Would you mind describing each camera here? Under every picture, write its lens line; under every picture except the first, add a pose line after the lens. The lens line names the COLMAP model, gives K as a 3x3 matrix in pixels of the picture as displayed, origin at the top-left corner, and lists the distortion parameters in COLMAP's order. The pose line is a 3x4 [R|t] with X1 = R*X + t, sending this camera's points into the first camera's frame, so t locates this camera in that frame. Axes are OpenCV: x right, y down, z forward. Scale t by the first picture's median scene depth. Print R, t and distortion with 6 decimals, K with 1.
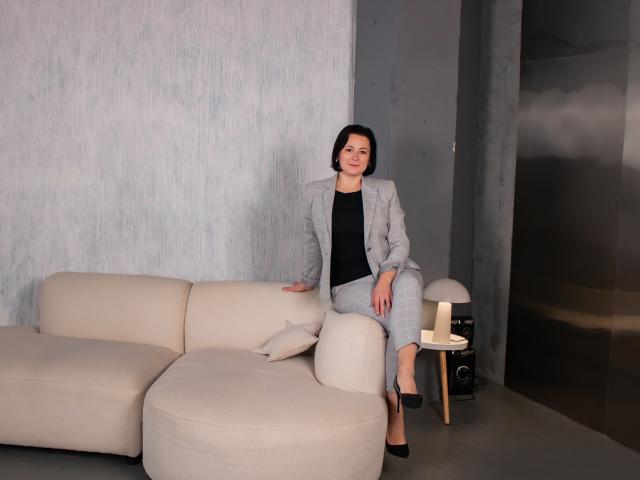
lens RADIAL K [[738.4, 0, 320.0], [0, 738.4, 240.0], [0, 0, 1]] dist [-0.119094, 0.073652]
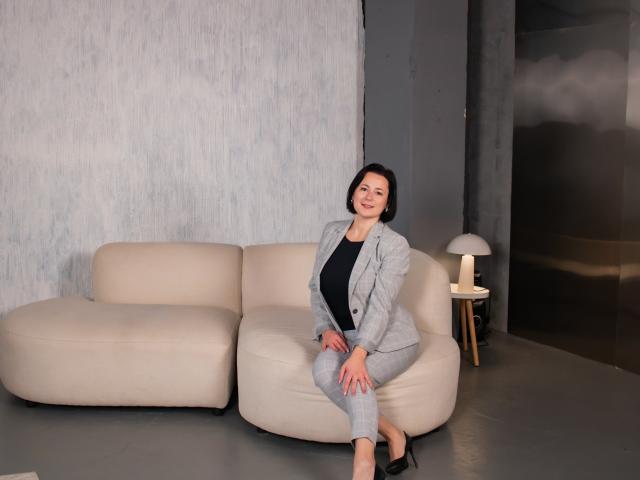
lens RADIAL K [[738.4, 0, 320.0], [0, 738.4, 240.0], [0, 0, 1]] dist [-0.119094, 0.073652]
pose [[0.994159, -0.042348, 0.099265, -0.143479], [0.038837, 0.998558, 0.037049, 0.011049], [-0.100691, -0.032978, 0.994371, -0.057510]]
